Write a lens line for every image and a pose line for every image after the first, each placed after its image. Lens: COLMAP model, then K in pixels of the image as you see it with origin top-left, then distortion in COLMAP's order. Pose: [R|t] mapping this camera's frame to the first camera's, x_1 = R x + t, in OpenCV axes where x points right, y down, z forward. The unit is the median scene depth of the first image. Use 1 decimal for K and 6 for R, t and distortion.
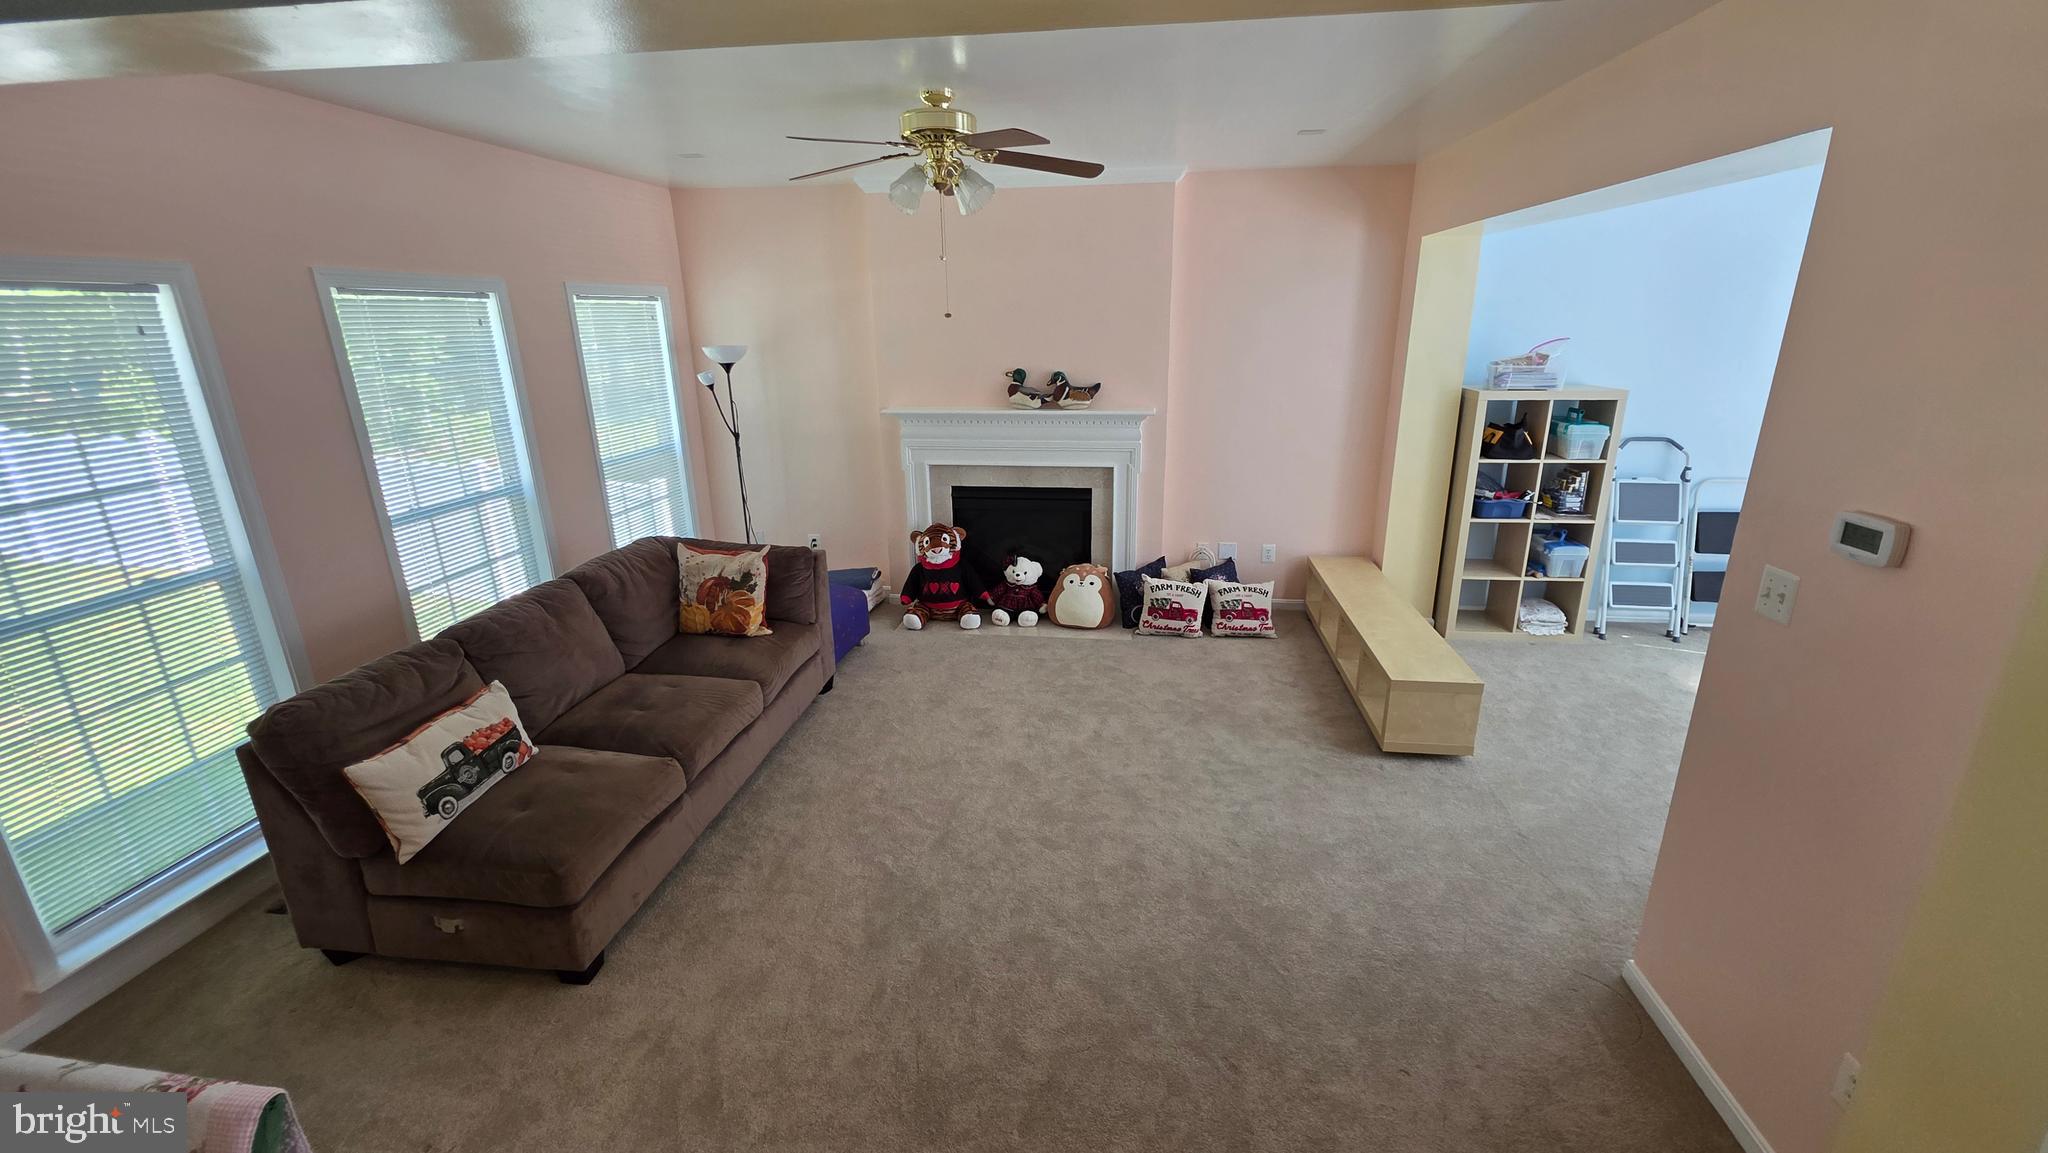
lens RADIAL K [[837.9, 0, 1025.8], [0, 837.9, 573.2], [0, 0, 1]] dist [0.003515, -0.000104]
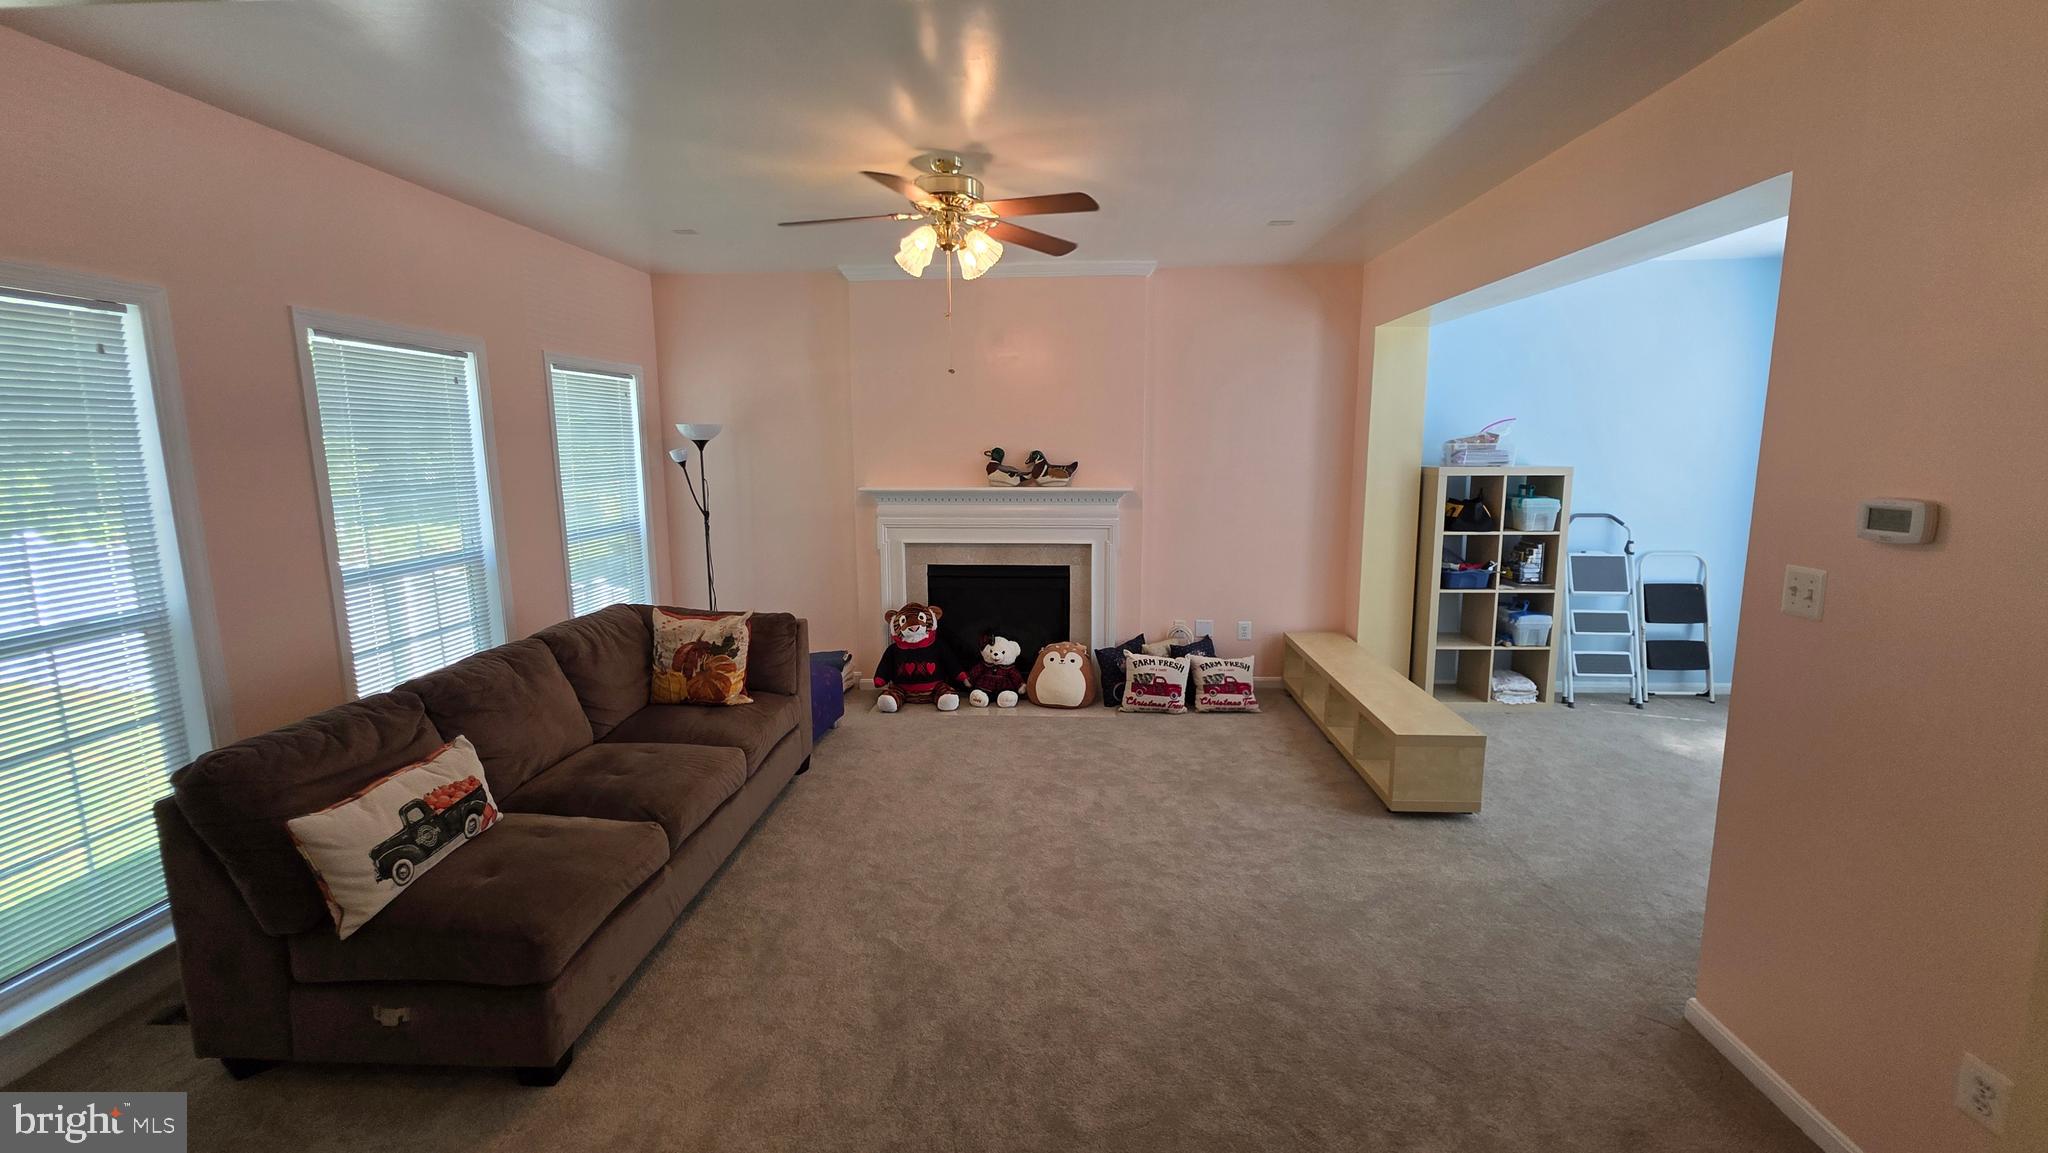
lens RADIAL K [[837.9, 0, 1024.1], [0, 837.9, 569.8], [0, 0, 1]] dist [0.003515, -0.000104]
pose [[0.996626, -0.003239, 0.082011, -0.089852], [0.015770, 0.988160, -0.152615, 0.086200], [-0.080546, 0.153393, 0.984877, 0.032861]]
